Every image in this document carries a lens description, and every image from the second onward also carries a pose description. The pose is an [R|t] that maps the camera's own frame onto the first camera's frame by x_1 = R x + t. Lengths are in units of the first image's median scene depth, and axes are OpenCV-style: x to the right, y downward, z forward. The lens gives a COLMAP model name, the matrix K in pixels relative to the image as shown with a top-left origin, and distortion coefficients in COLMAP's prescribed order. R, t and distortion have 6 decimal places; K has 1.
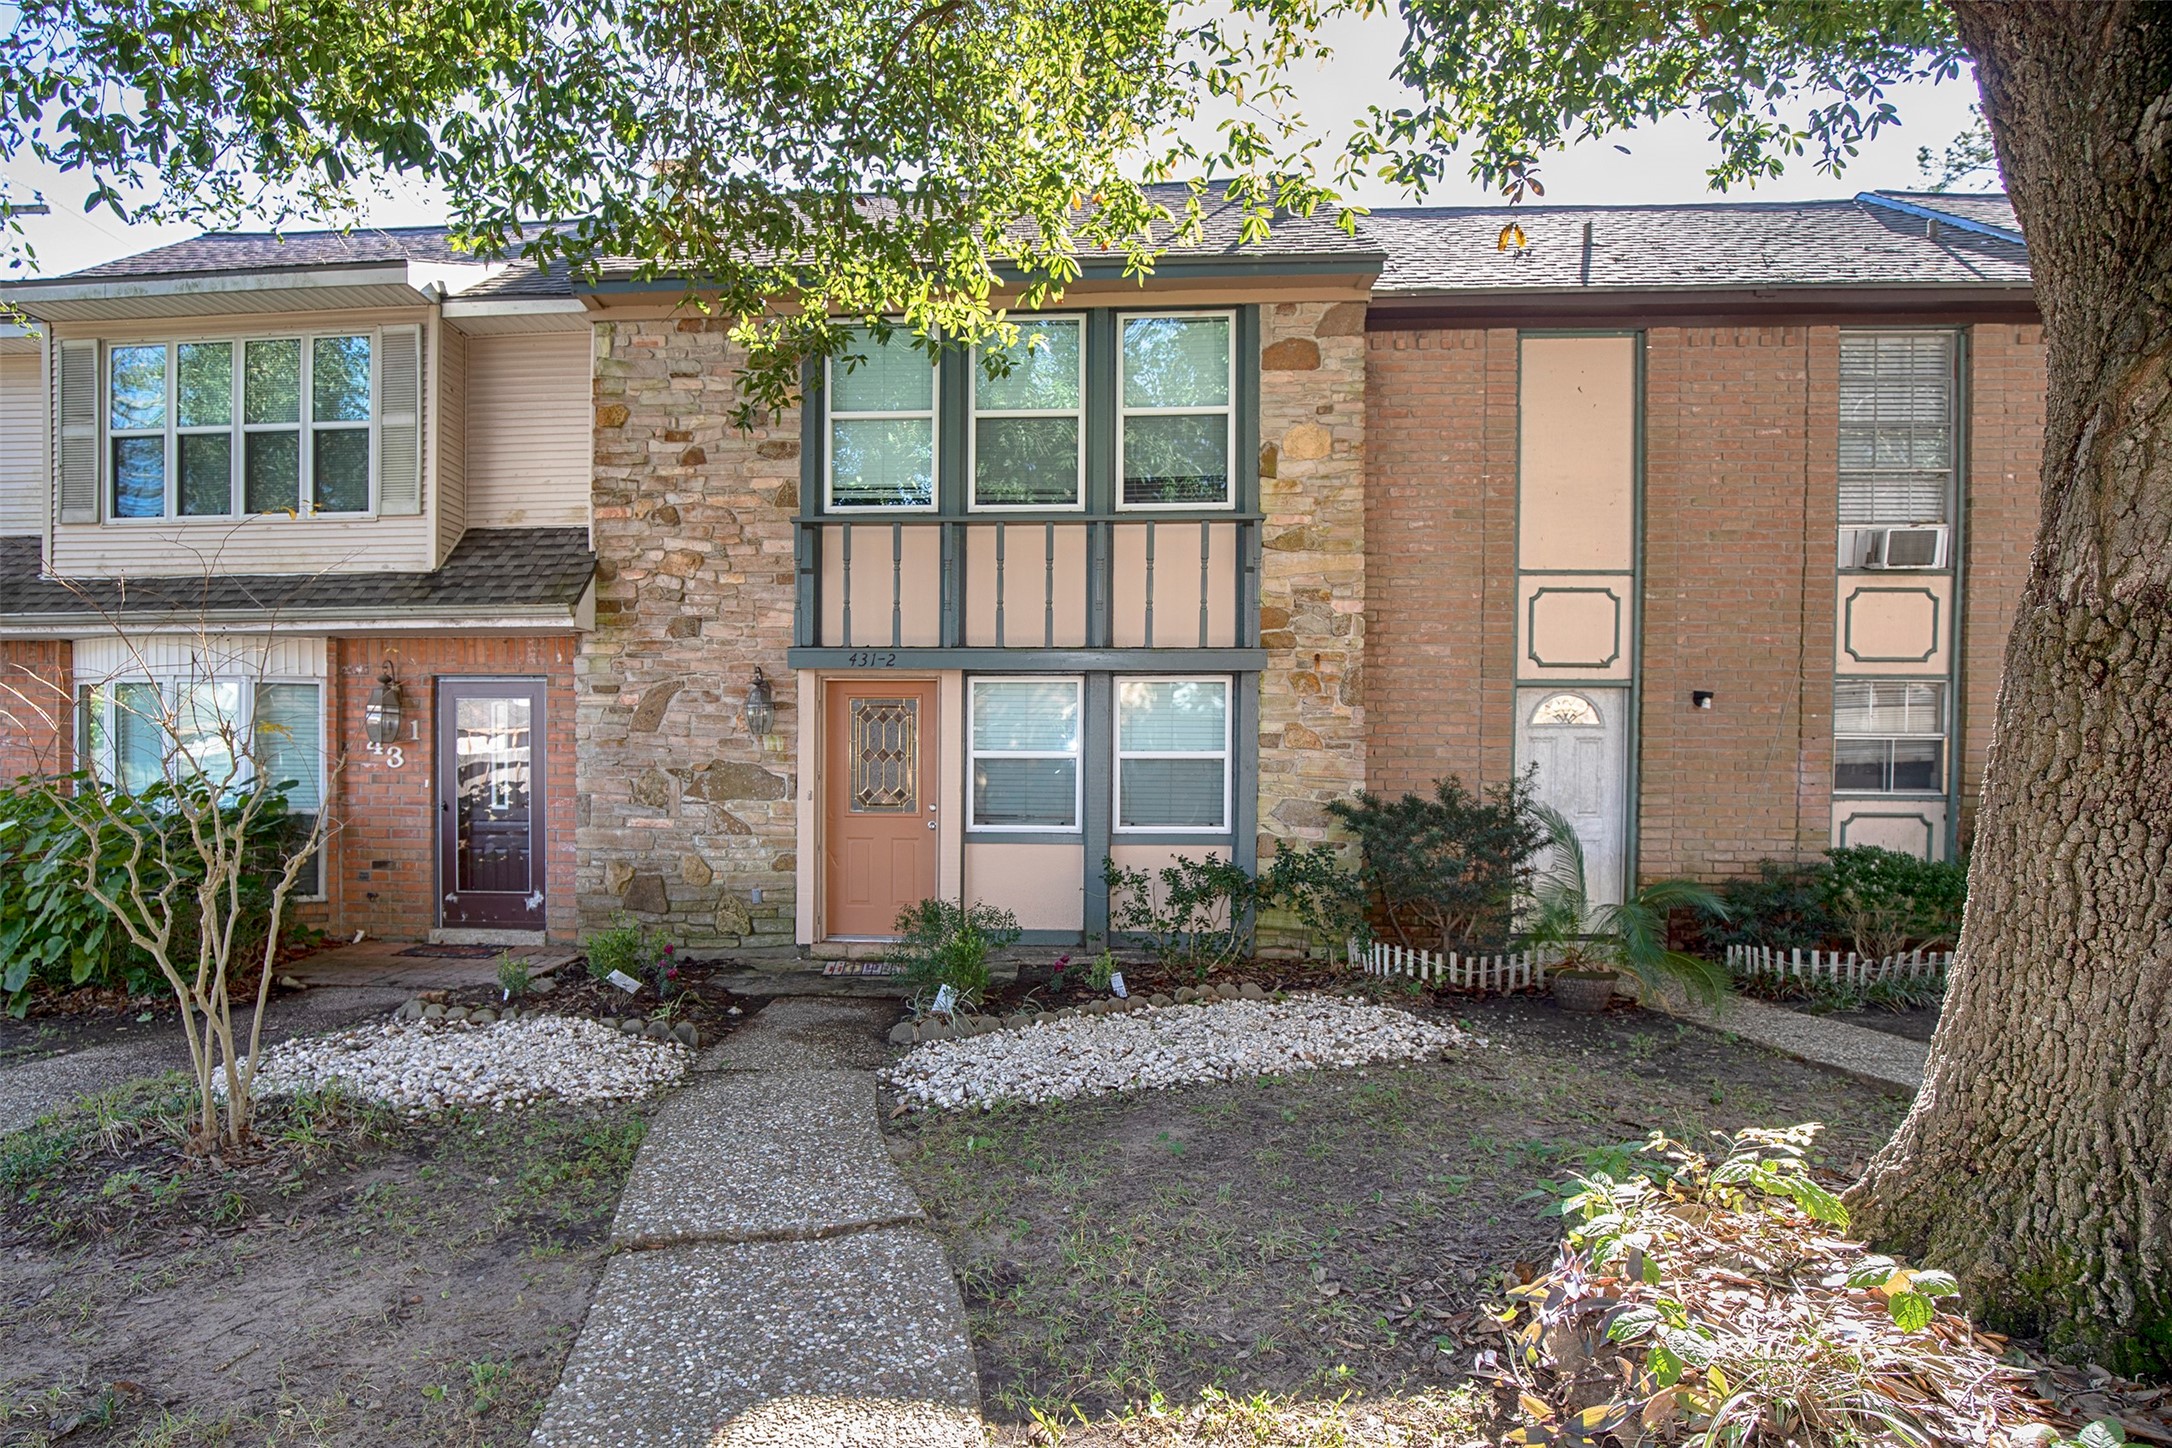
lens RADIAL K [[993.5, 0, 1075.1], [0, 993.5, 719.1], [0, 0, 1]] dist [-0.033835, 0.007125]
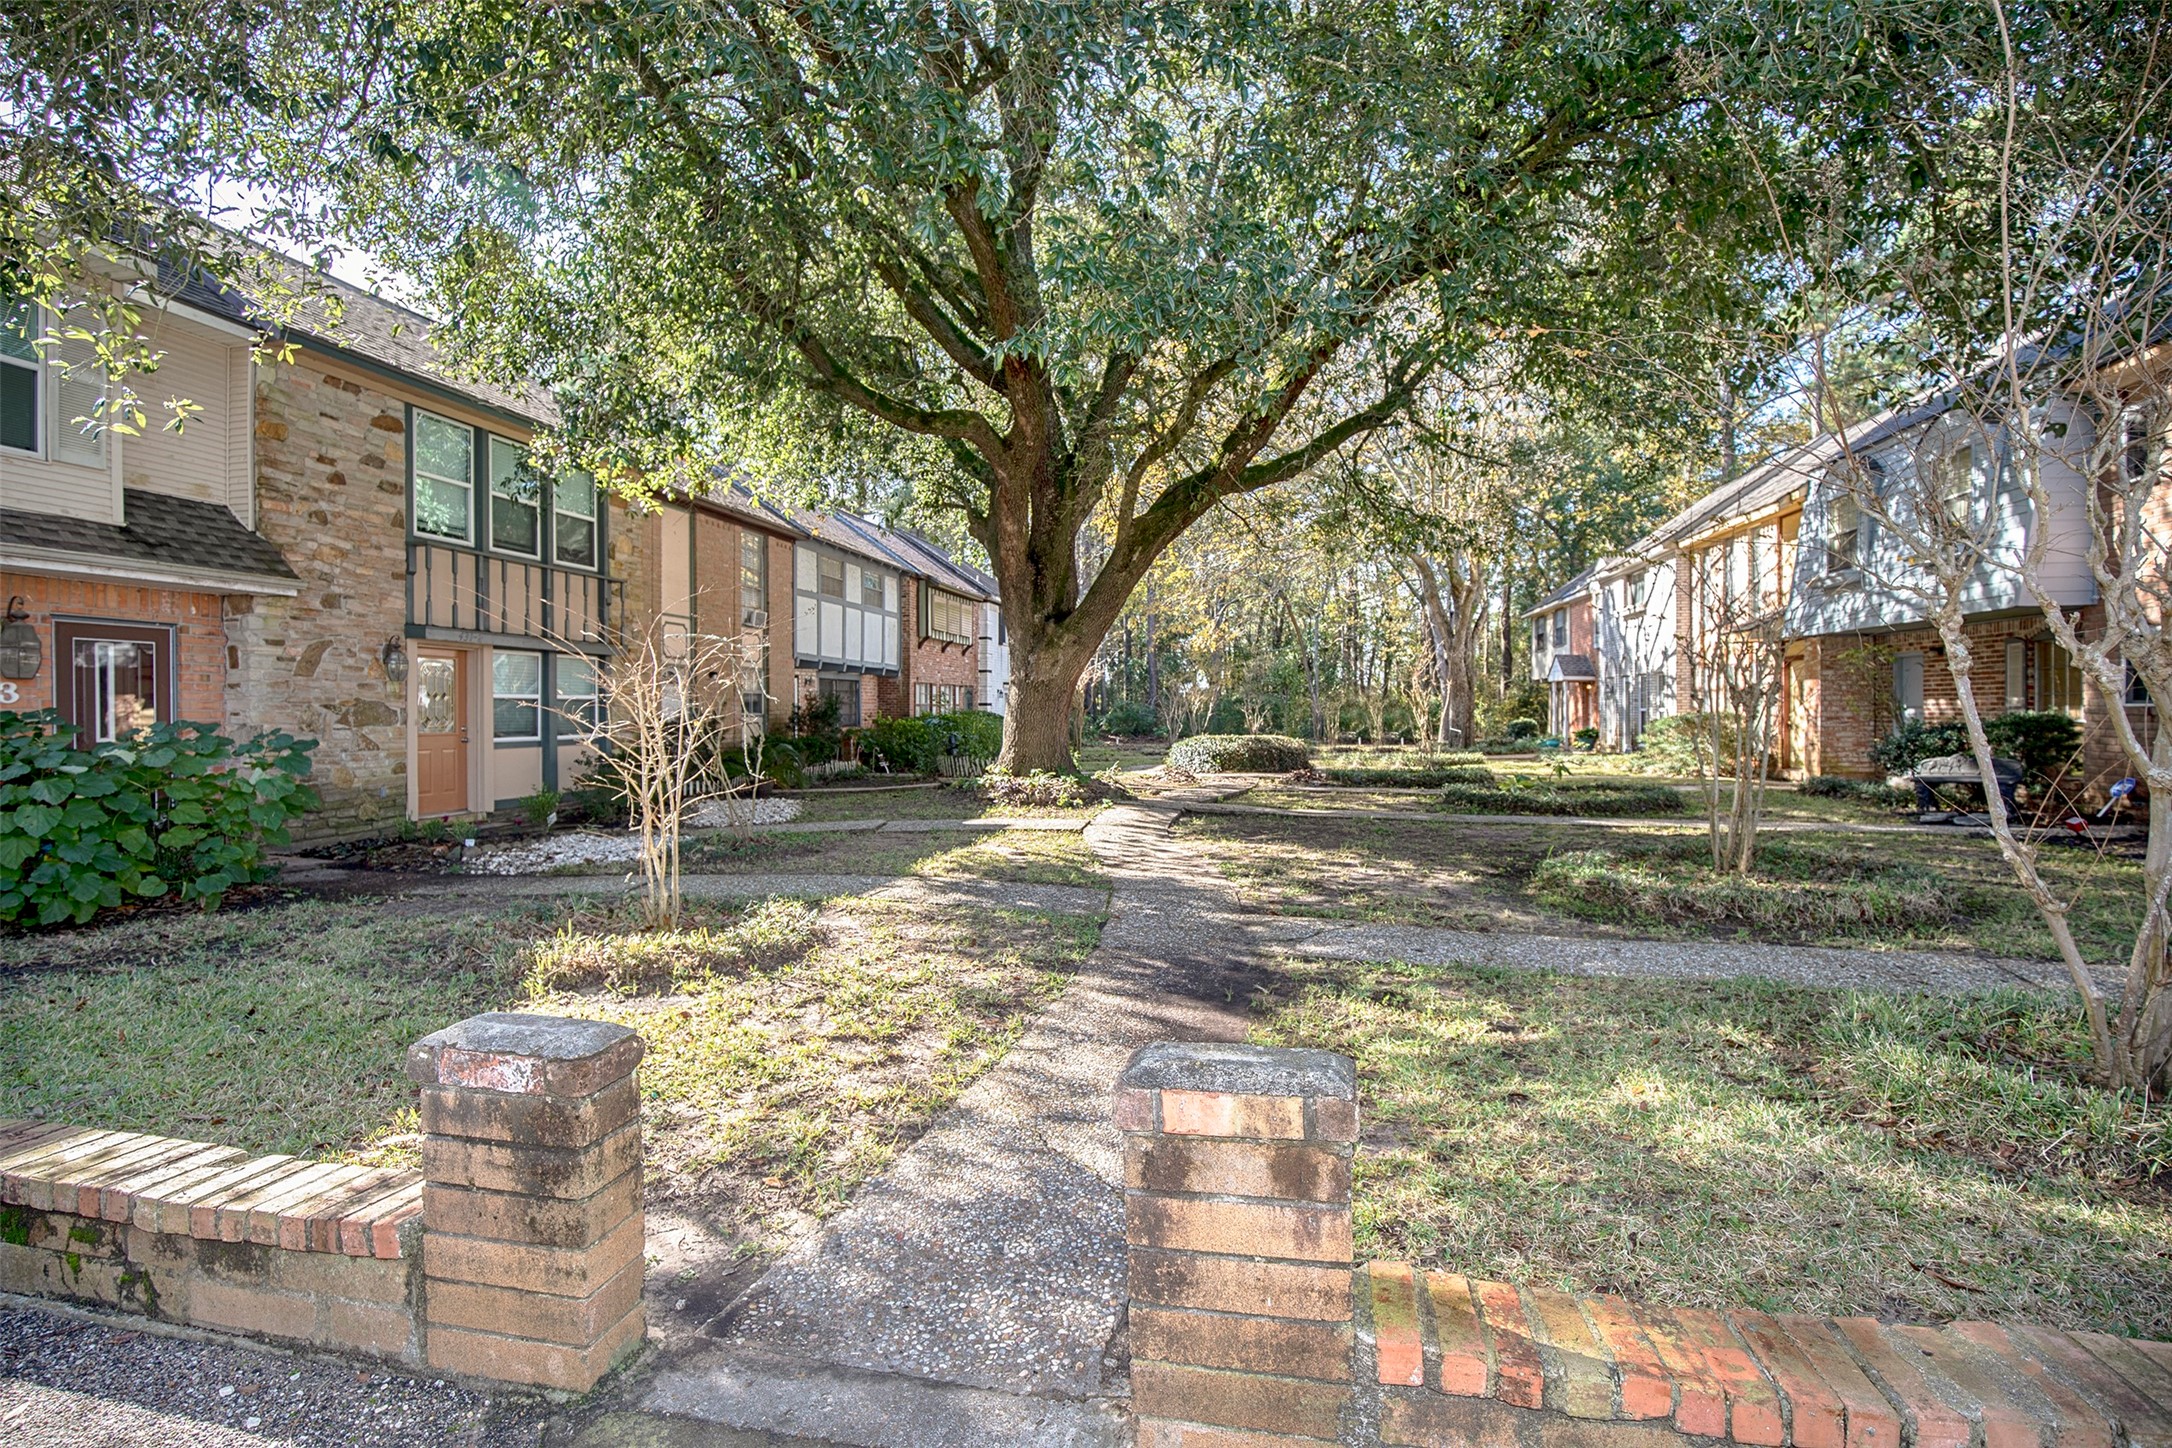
lens RADIAL K [[993.5, 0, 1075.1], [0, 993.5, 719.1], [0, 0, 1]] dist [-0.033835, 0.007125]
pose [[0.159247, -0.010866, 0.987179, -1.569857], [0.004147, 0.999938, 0.010337, 0.060472], [-0.987230, 0.002448, 0.159282, -0.232135]]
